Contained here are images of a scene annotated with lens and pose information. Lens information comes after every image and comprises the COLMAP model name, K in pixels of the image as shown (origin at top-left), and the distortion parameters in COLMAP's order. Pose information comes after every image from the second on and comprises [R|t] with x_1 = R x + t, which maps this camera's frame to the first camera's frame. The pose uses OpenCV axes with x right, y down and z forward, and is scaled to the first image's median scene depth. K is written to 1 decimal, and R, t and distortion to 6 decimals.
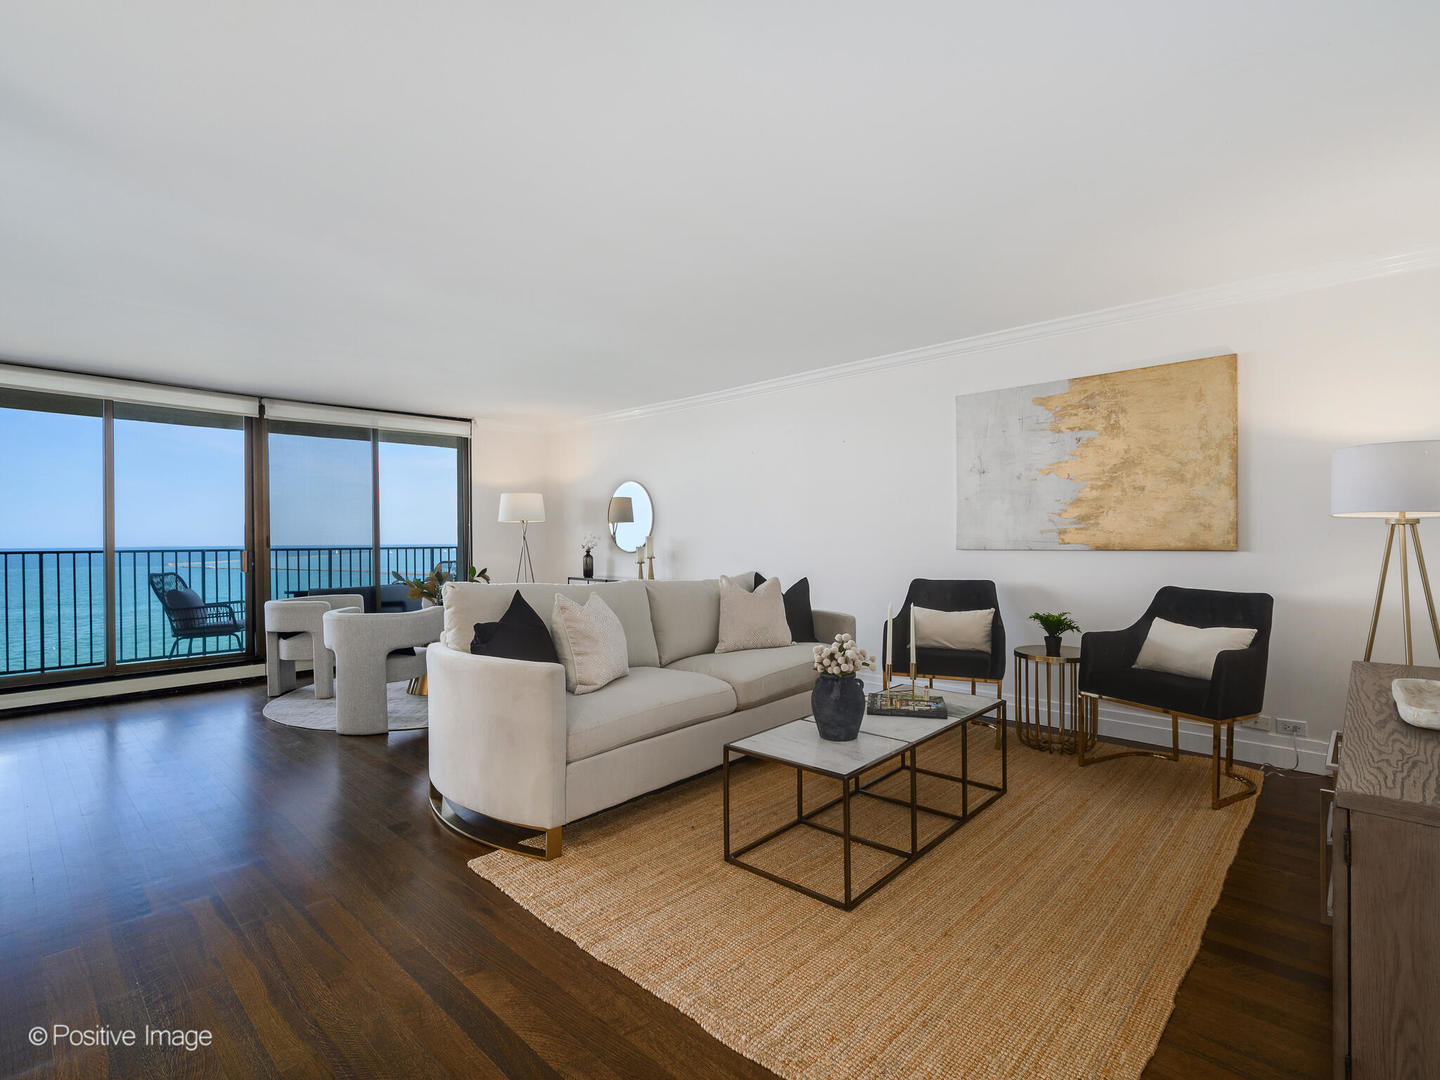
lens RADIAL K [[743.1, 0, 753.1], [0, 743.1, 531.8], [0, 0, 1]] dist [0.006137, -0.000114]
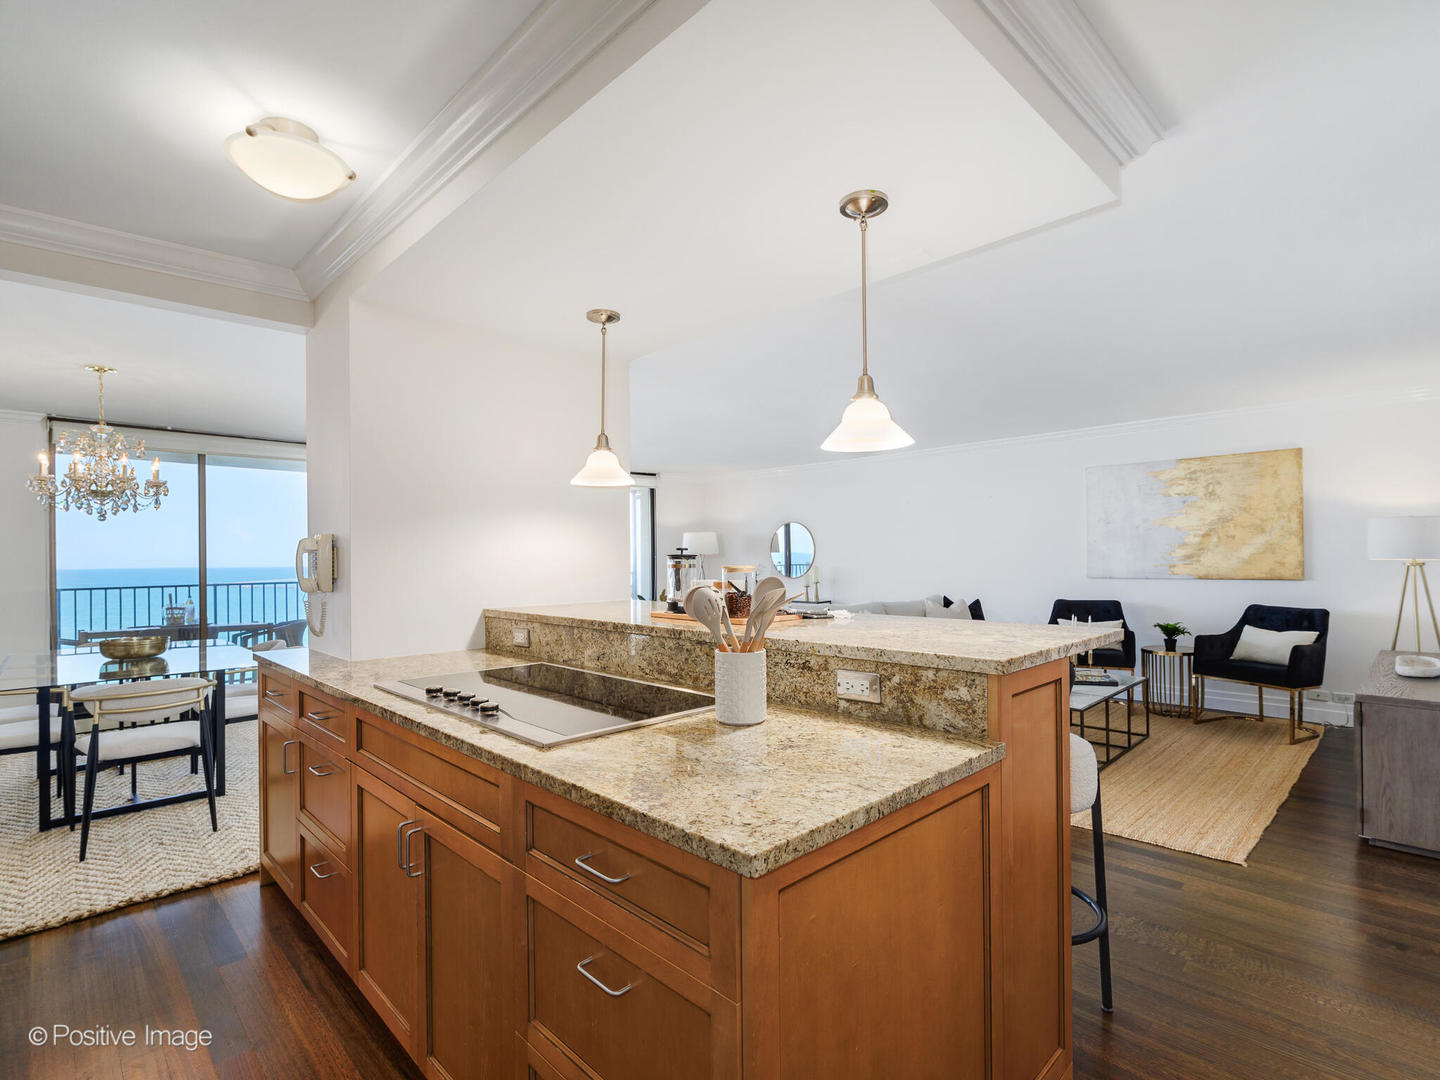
lens RADIAL K [[743.1, 0, 721.2], [0, 743.1, 548.2], [0, 0, 1]] dist [0.006137, -0.000114]
pose [[0.996723, -0.011062, -0.080135, -0.379293], [0.010971, 0.999939, -0.001577, -0.047785], [0.080148, 0.000693, 0.996783, -0.562530]]
